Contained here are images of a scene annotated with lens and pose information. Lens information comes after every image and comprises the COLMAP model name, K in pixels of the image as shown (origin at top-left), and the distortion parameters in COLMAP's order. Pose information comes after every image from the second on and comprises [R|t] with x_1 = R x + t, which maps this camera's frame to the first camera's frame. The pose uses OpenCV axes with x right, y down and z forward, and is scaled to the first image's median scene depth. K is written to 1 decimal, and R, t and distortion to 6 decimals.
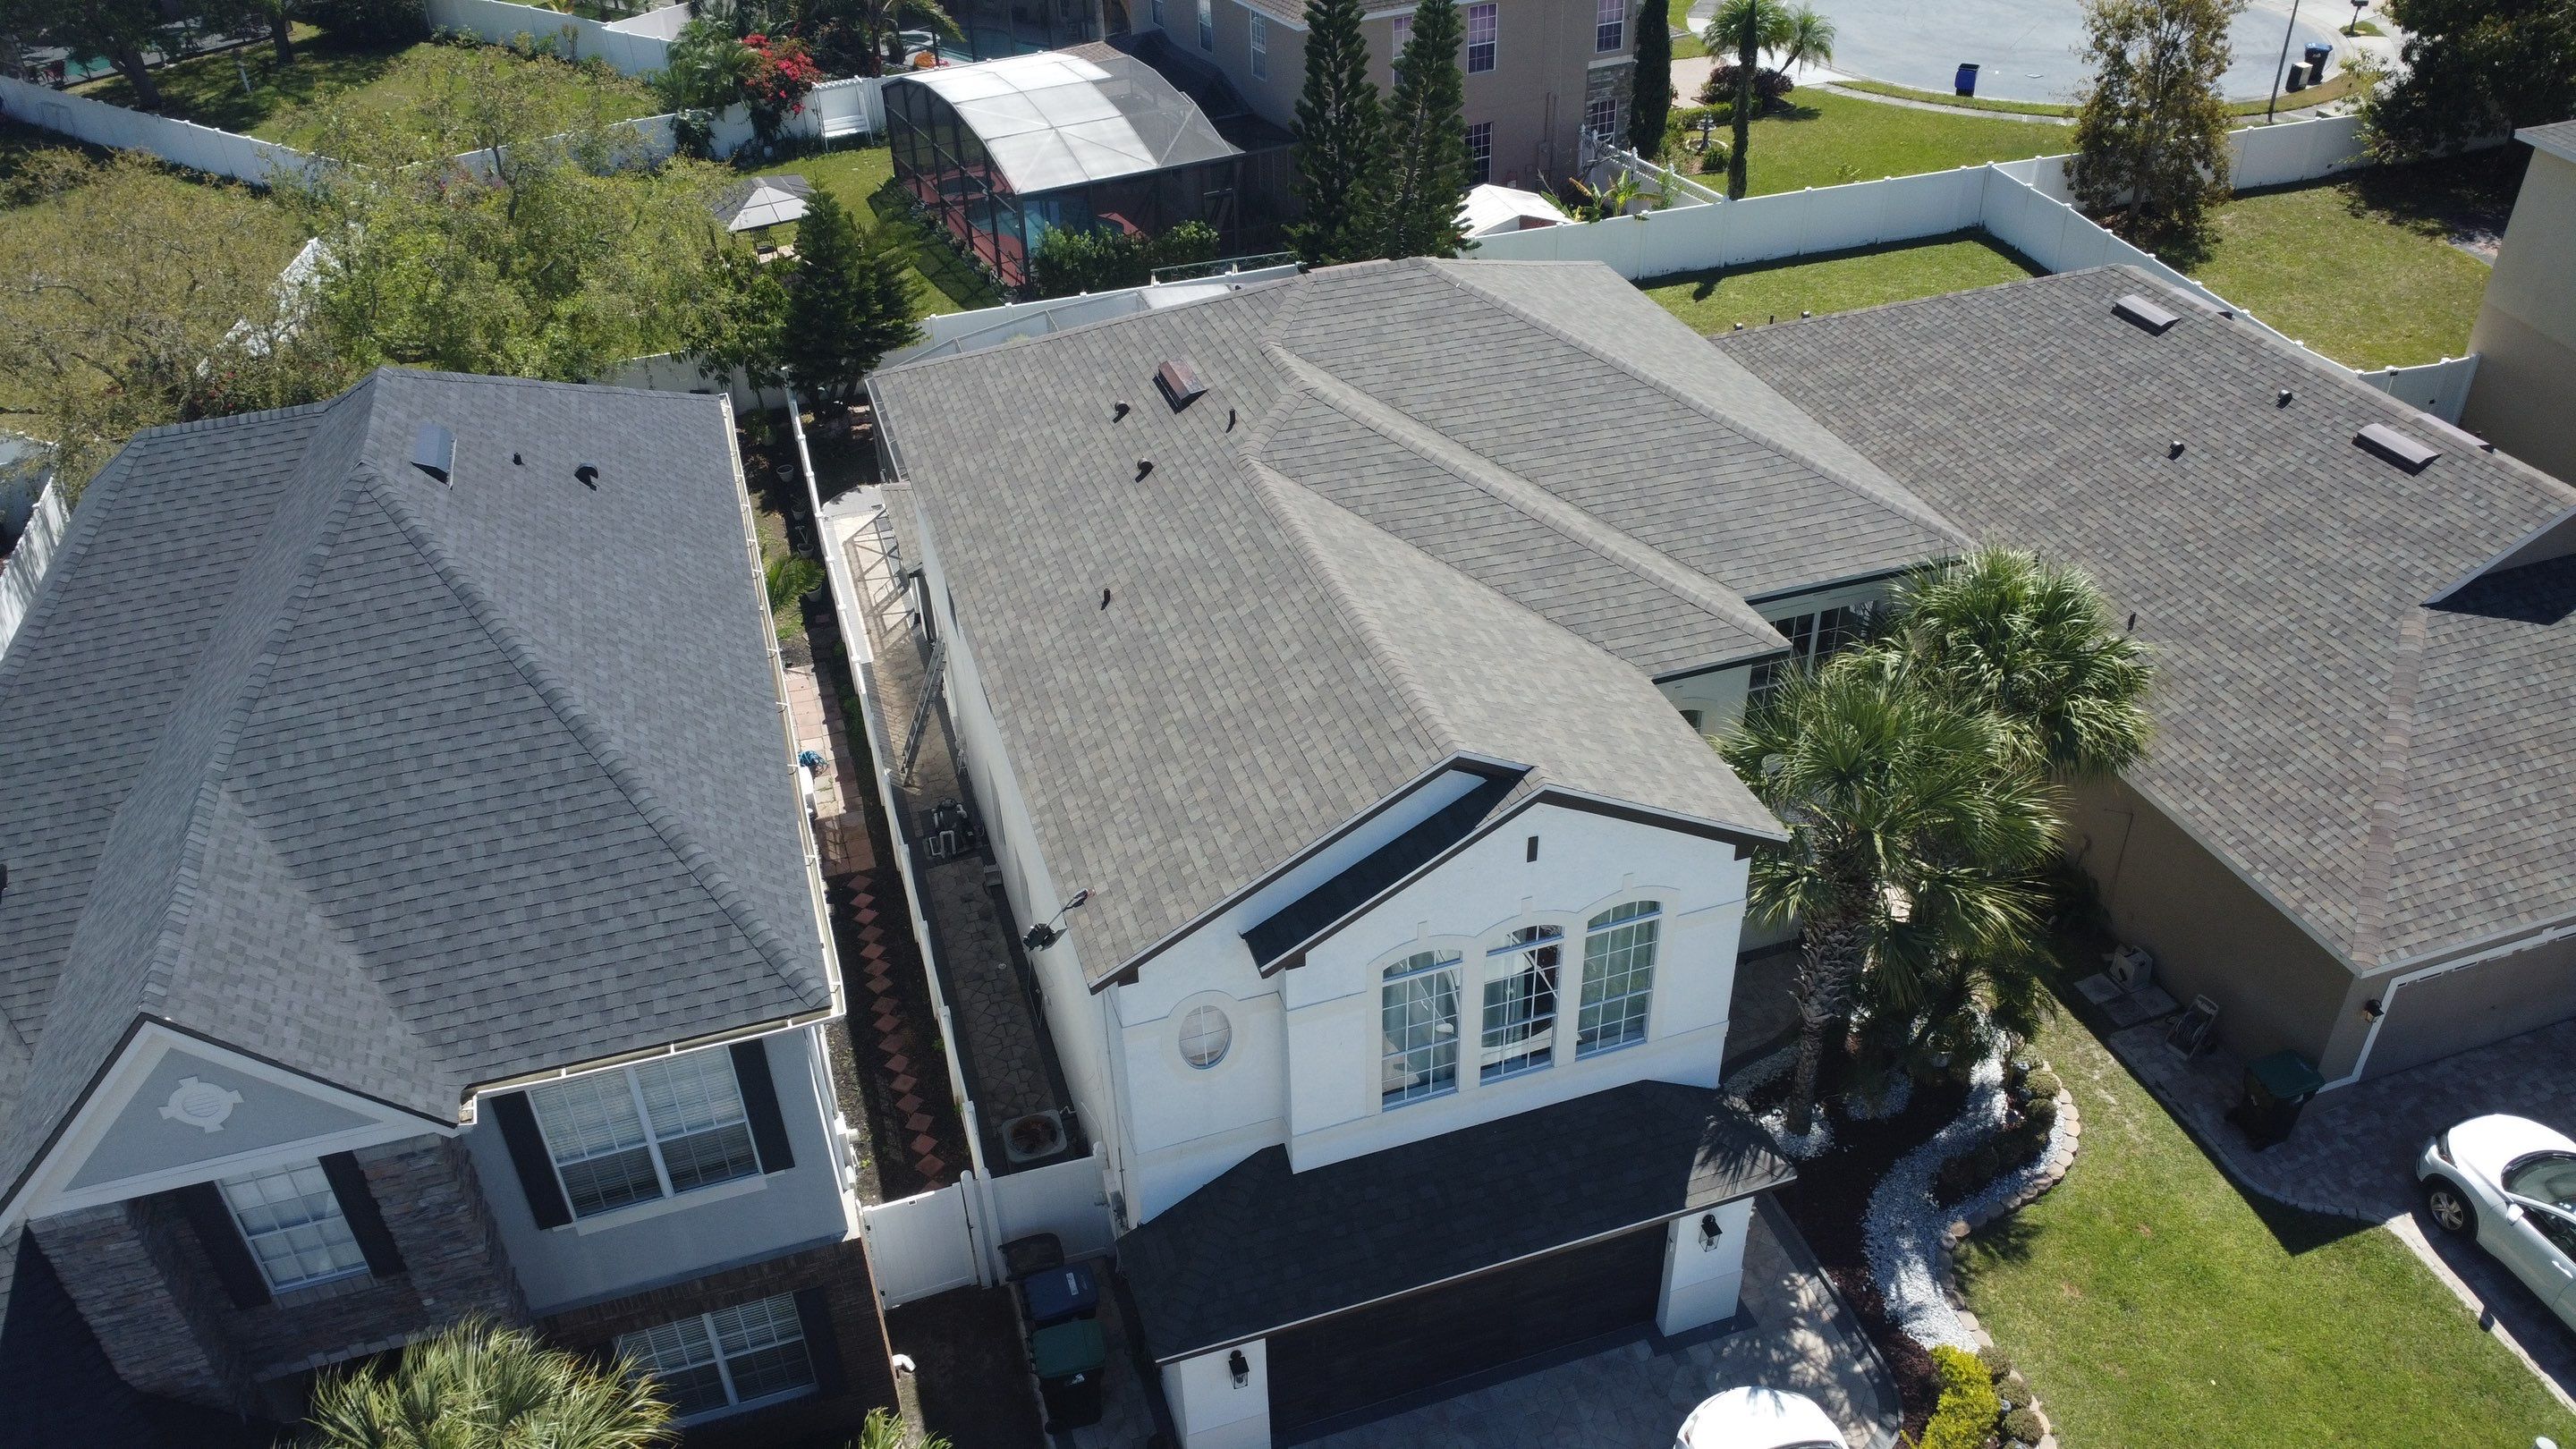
lens RADIAL K [[1868.3, 0, 1289.1], [0, 1868.3, 719.6], [0, 0, 1]] dist [-0.033305, 0.010779]
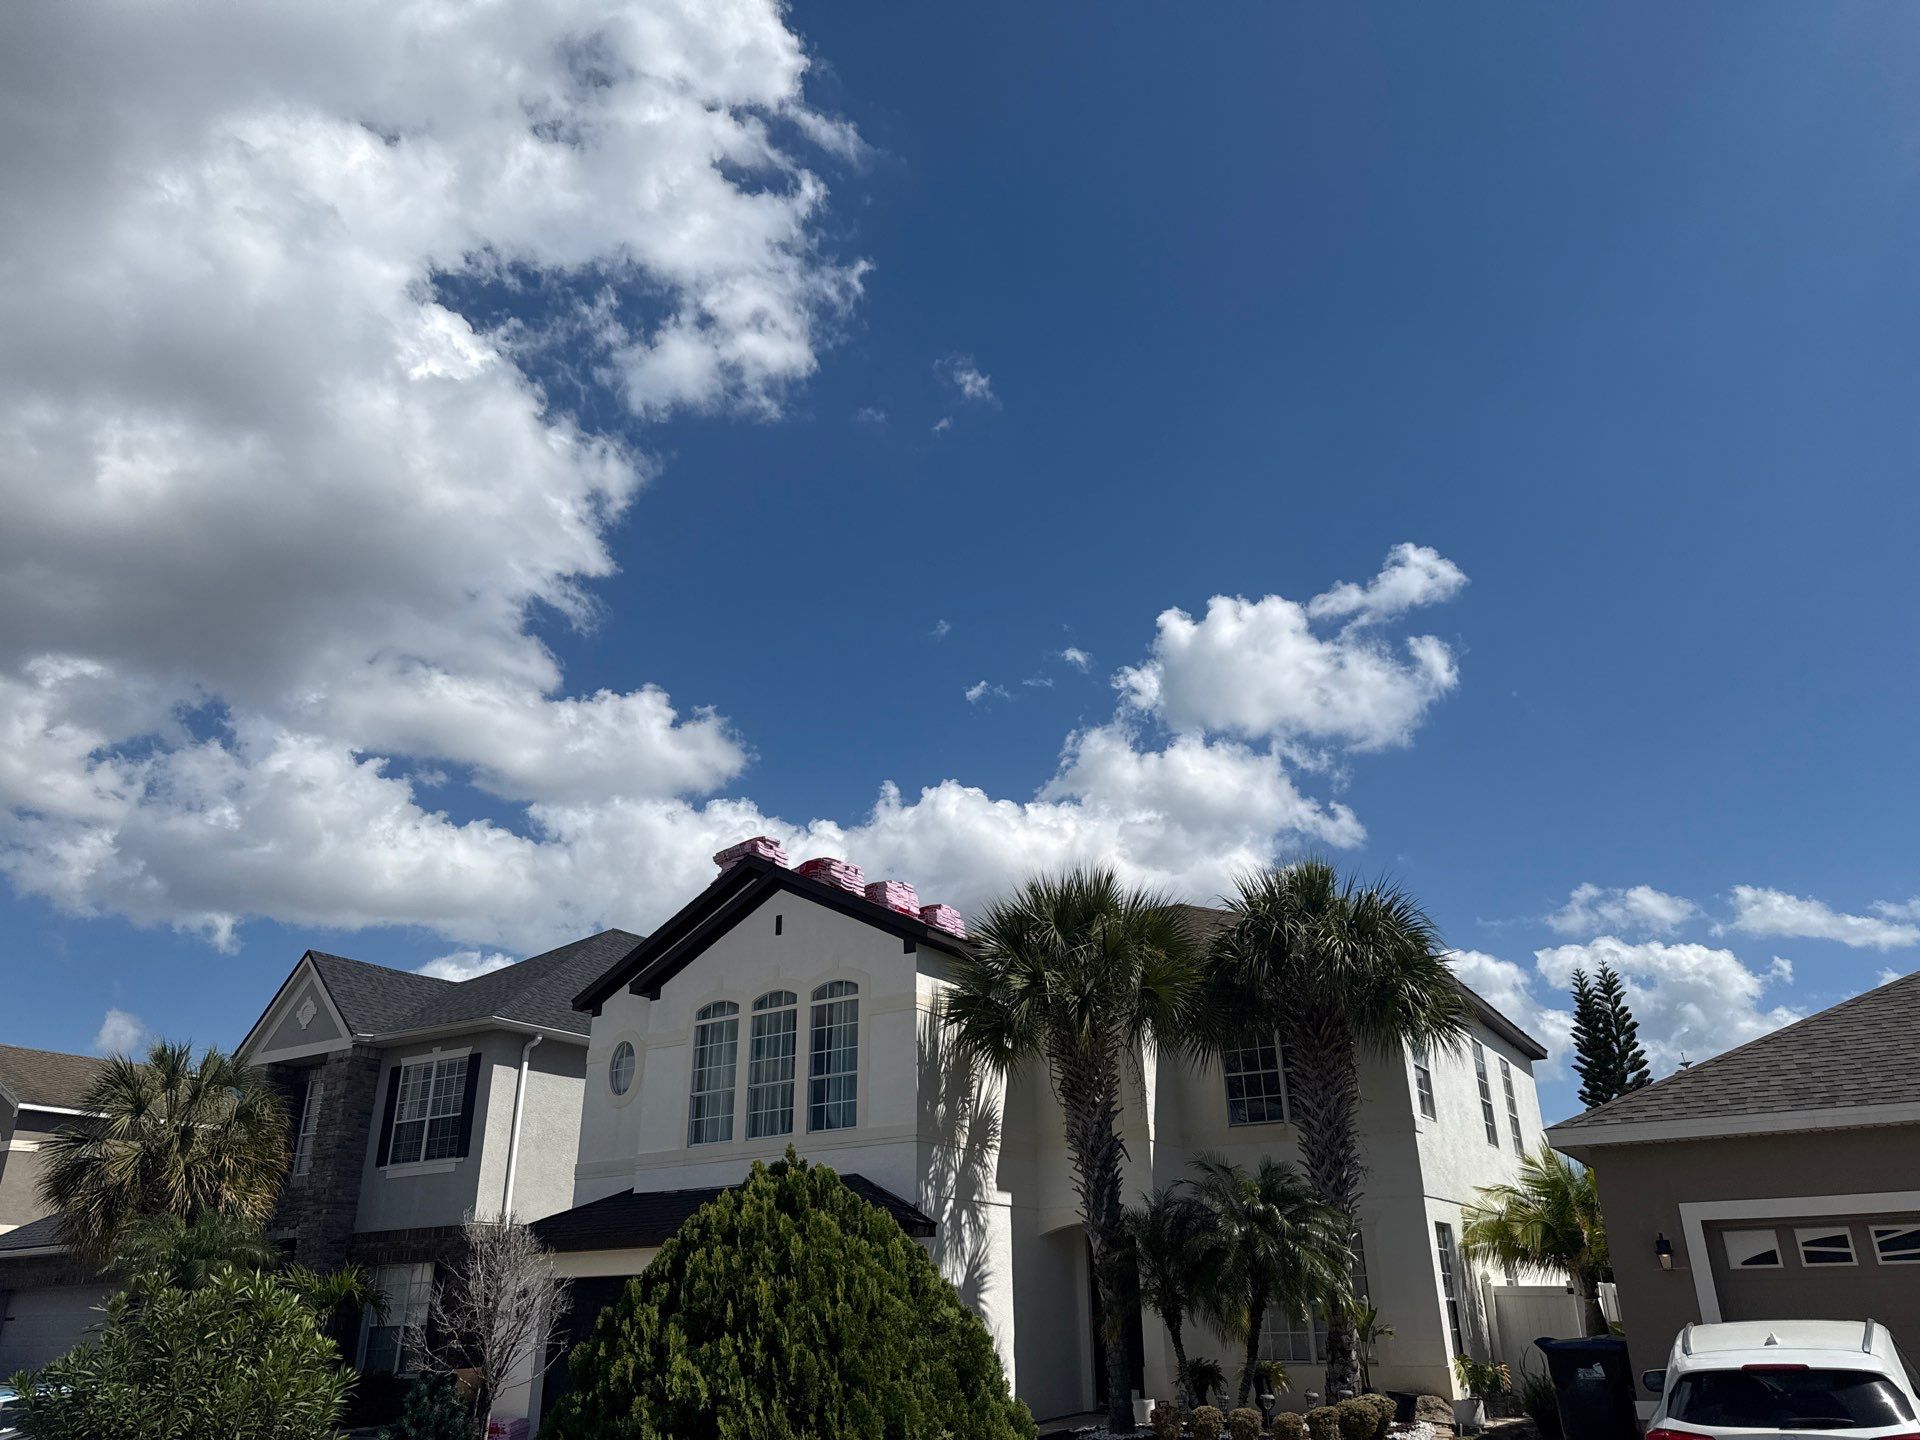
lens RADIAL K [[1359.7, 0, 961.1], [0, 1359.7, 720.6], [0, 0, 1]] dist [0.003783, 0.000190]
pose [[0.648767, -0.291039, -0.703134, 0.865614], [-0.427524, 0.624985, -0.653159, 0.513597], [0.629543, 0.724355, 0.281043, 0.532141]]
